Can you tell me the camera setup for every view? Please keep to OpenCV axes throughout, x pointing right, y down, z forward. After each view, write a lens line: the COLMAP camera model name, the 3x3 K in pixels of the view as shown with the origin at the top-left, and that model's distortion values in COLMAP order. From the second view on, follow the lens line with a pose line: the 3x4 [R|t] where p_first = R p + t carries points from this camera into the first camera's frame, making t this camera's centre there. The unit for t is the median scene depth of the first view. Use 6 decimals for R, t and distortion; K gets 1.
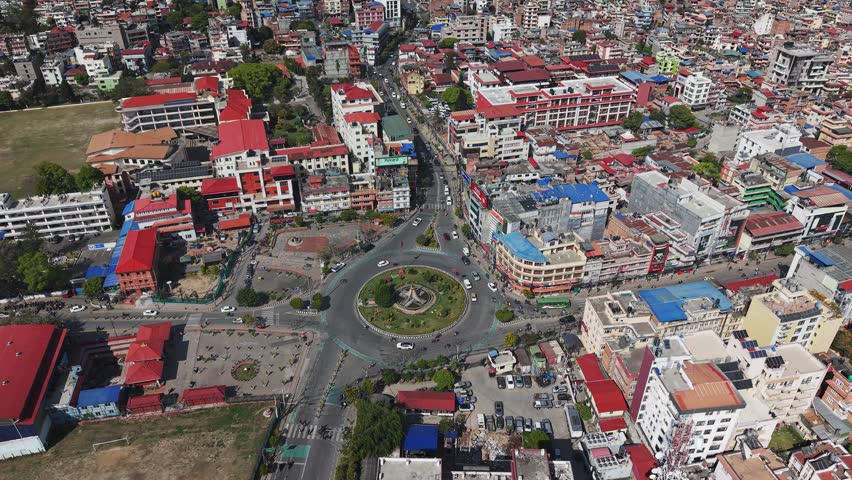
lens RADIAL K [[616.6, 0, 426.0], [0, 616.6, 240.0], [0, 0, 1]] dist [0.021102, -0.002098]
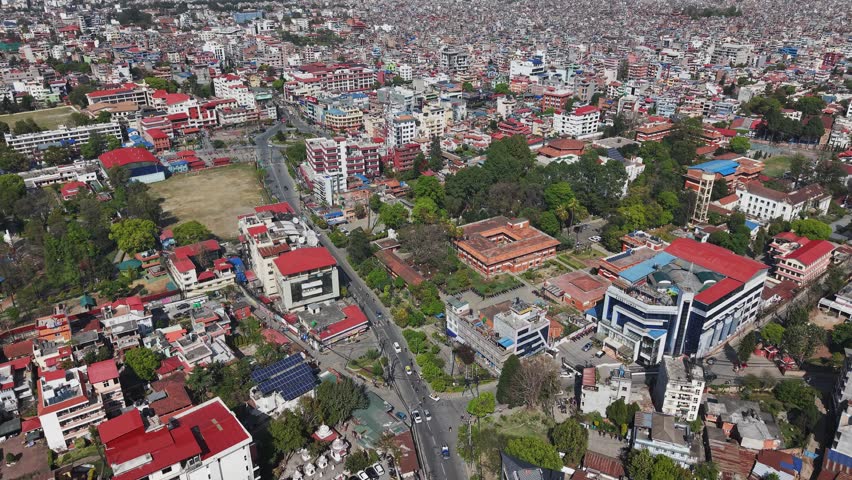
lens RADIAL K [[619.5, 0, 426.0], [0, 619.5, 240.0], [0, 0, 1]] dist [-0.004559, -0.007539]
pose [[0.928361, -0.156637, 0.337062, -0.319973], [0.201987, 0.973877, -0.103755, 0.647641], [-0.312005, 0.164404, 0.935748, -0.997805]]
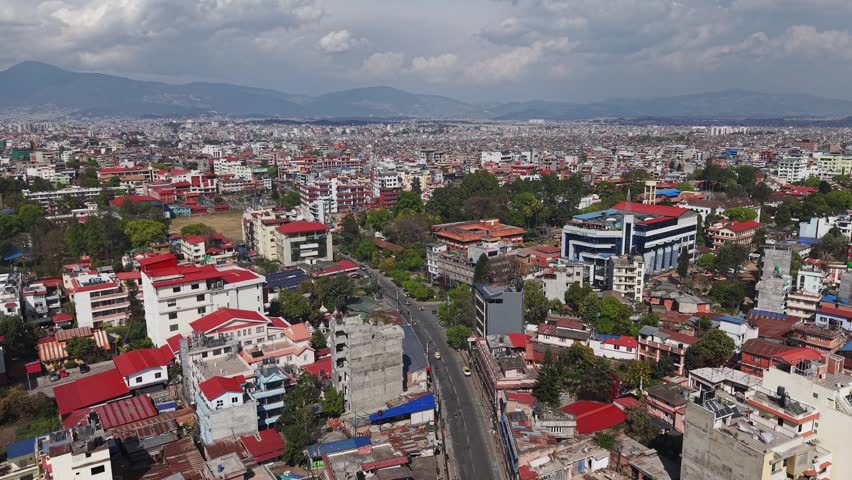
lens RADIAL K [[619.5, 0, 426.0], [0, 619.5, 240.0], [0, 0, 1]] dist [-0.004559, -0.007539]
pose [[0.915052, -0.082106, 0.394890, -0.413897], [0.223286, 0.918468, -0.326435, 0.973973], [-0.335891, 0.386879, 0.858779, -1.046266]]
